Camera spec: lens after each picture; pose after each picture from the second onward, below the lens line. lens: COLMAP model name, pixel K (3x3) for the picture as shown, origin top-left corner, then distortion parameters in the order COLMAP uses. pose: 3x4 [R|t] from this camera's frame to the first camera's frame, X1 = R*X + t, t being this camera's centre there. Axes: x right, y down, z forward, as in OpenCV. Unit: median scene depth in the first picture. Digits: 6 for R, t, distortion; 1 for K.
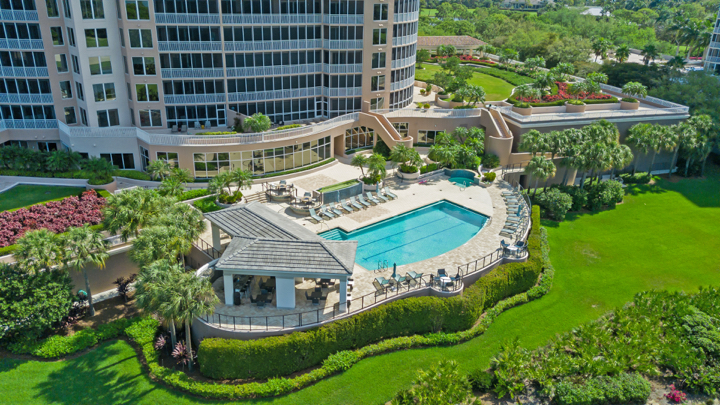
lens RADIAL K [[566.1, 0, 360.0], [0, 566.1, 202.5], [0, 0, 1]] dist [0.093463, -0.181624]
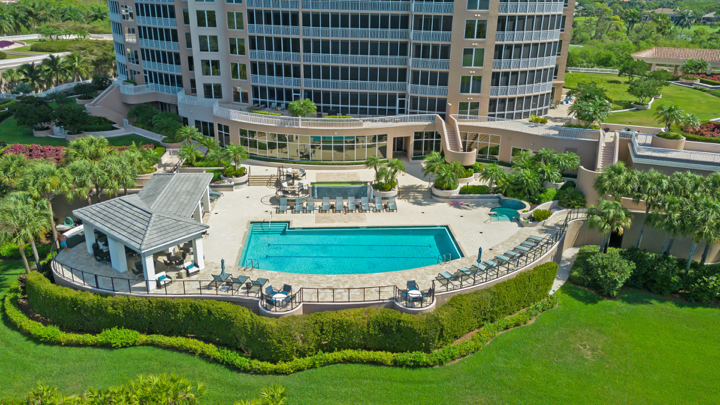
lens RADIAL K [[566.1, 0, 360.0], [0, 566.1, 202.5], [0, 0, 1]] dist [0.093463, -0.181624]
pose [[0.797167, 0.201570, -0.569117, 0.482510], [-0.219824, 0.974824, 0.037354, -0.039208], [0.562319, 0.095328, 0.821408, 0.261331]]
